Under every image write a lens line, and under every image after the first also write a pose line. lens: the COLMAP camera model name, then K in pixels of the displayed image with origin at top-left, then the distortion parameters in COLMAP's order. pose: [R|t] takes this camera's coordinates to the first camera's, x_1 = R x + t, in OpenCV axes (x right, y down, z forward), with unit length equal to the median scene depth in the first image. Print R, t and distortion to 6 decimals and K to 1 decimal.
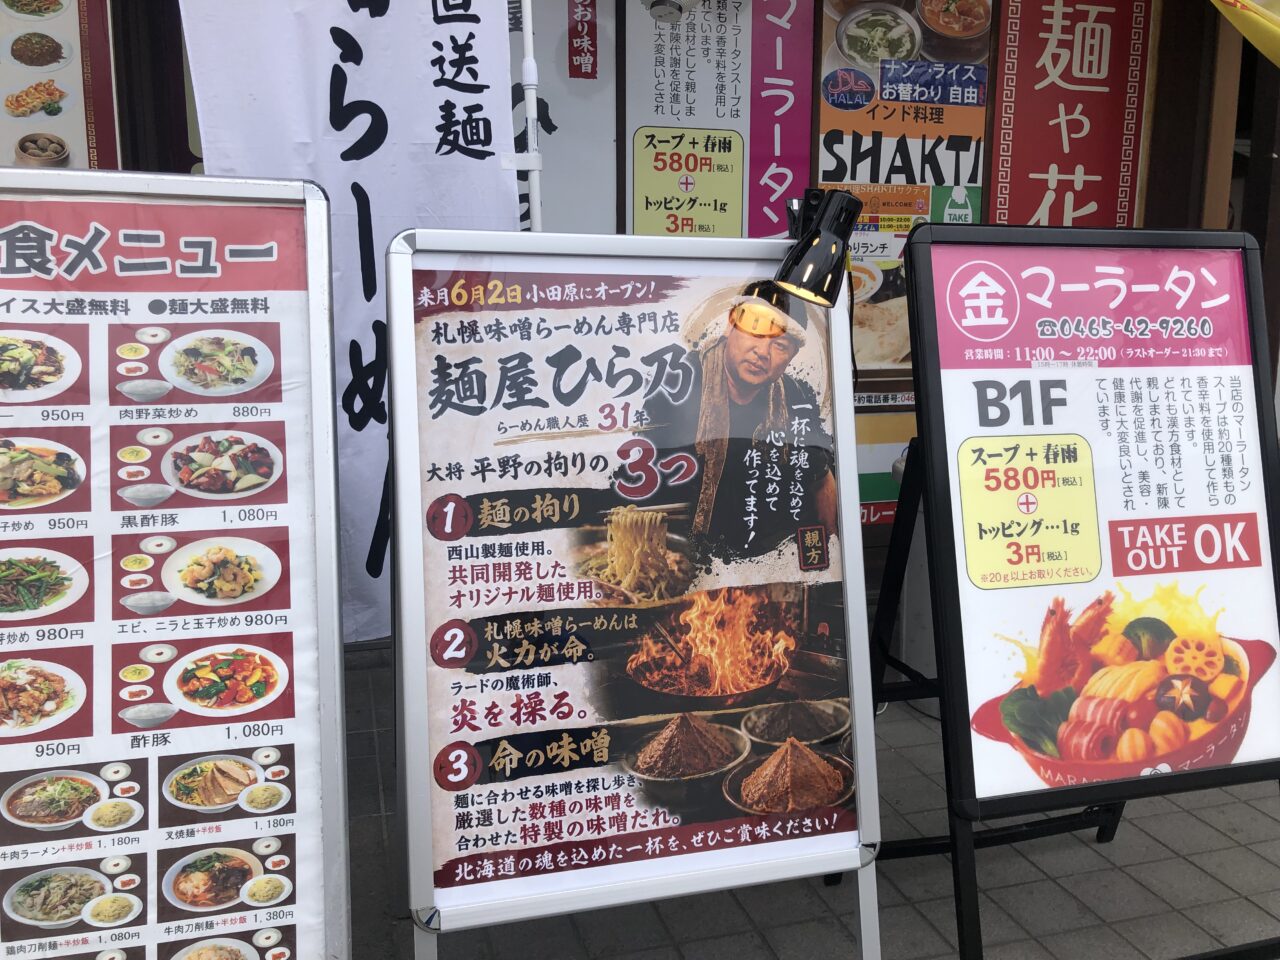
lens RADIAL K [[1030.1, 0, 640.0], [0, 1030.1, 480.0], [0, 0, 1]] dist [0.021394, -0.001294]
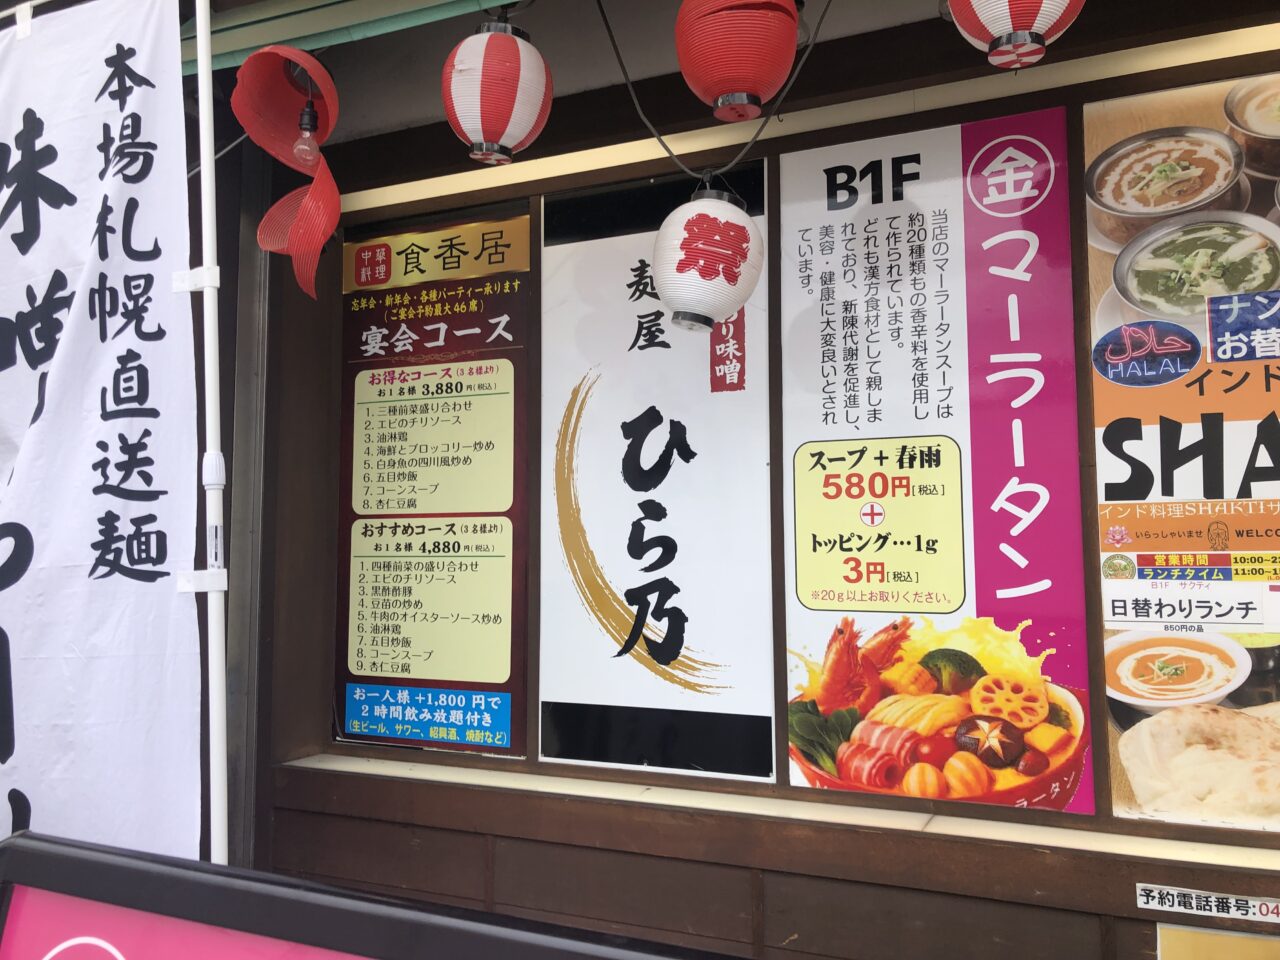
lens RADIAL K [[1029.0, 0, 640.0], [0, 1029.0, 480.0], [0, 0, 1]] dist [0.108060, -0.111801]
pose [[0.776600, -0.047228, -0.628221, 0.361605], [-0.096822, 0.976391, -0.193094, -0.159891], [0.622509, 0.210783, 0.753693, 0.371837]]
